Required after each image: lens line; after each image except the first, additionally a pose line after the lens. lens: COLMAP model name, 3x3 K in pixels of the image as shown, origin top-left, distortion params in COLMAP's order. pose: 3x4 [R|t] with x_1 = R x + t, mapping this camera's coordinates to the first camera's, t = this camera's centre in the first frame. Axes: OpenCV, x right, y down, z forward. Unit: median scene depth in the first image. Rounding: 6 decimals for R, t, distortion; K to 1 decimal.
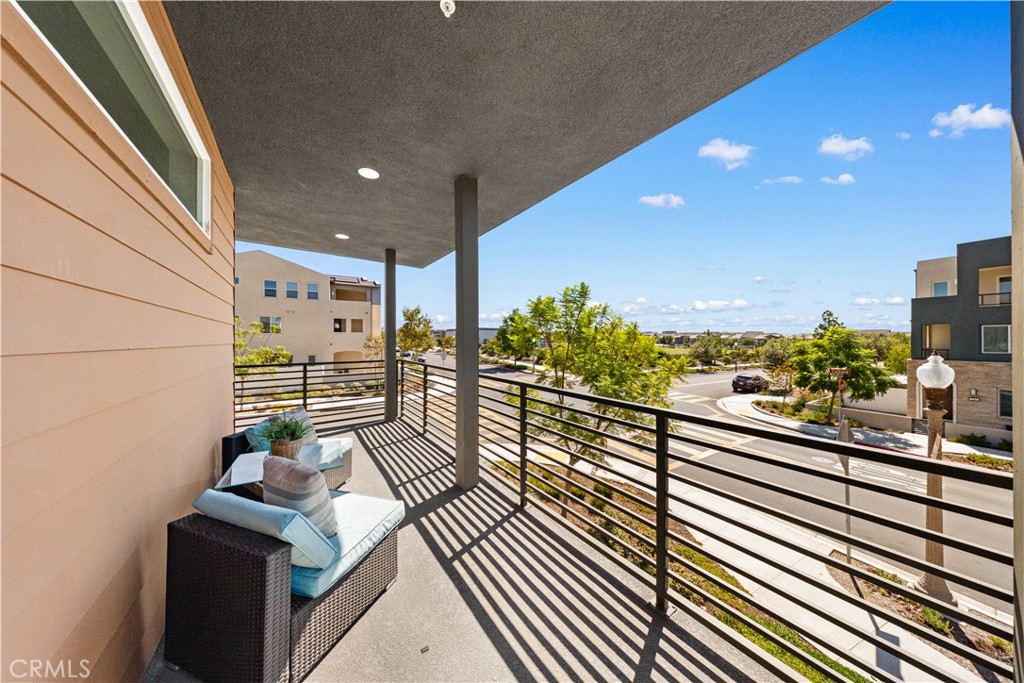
lens RADIAL K [[297.1, 0, 512.0], [0, 297.1, 341.5], [0, 0, 1]] dist [-0.000454, -0.000021]
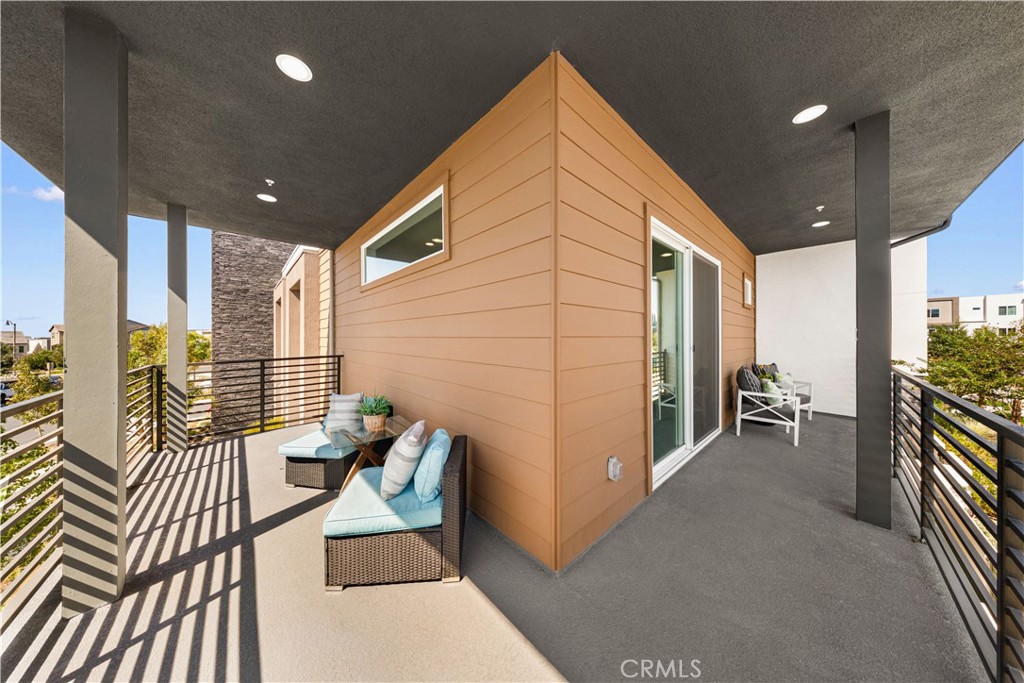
lens RADIAL K [[297.1, 0, 512.0], [0, 297.1, 341.5], [0, 0, 1]] dist [-0.000454, -0.000021]
pose [[-0.992951, 0.001407, -0.118517, -0.901514], [0.001263, 0.999998, 0.001292, 0.015547], [0.118519, 0.001133, -0.992951, 1.745015]]
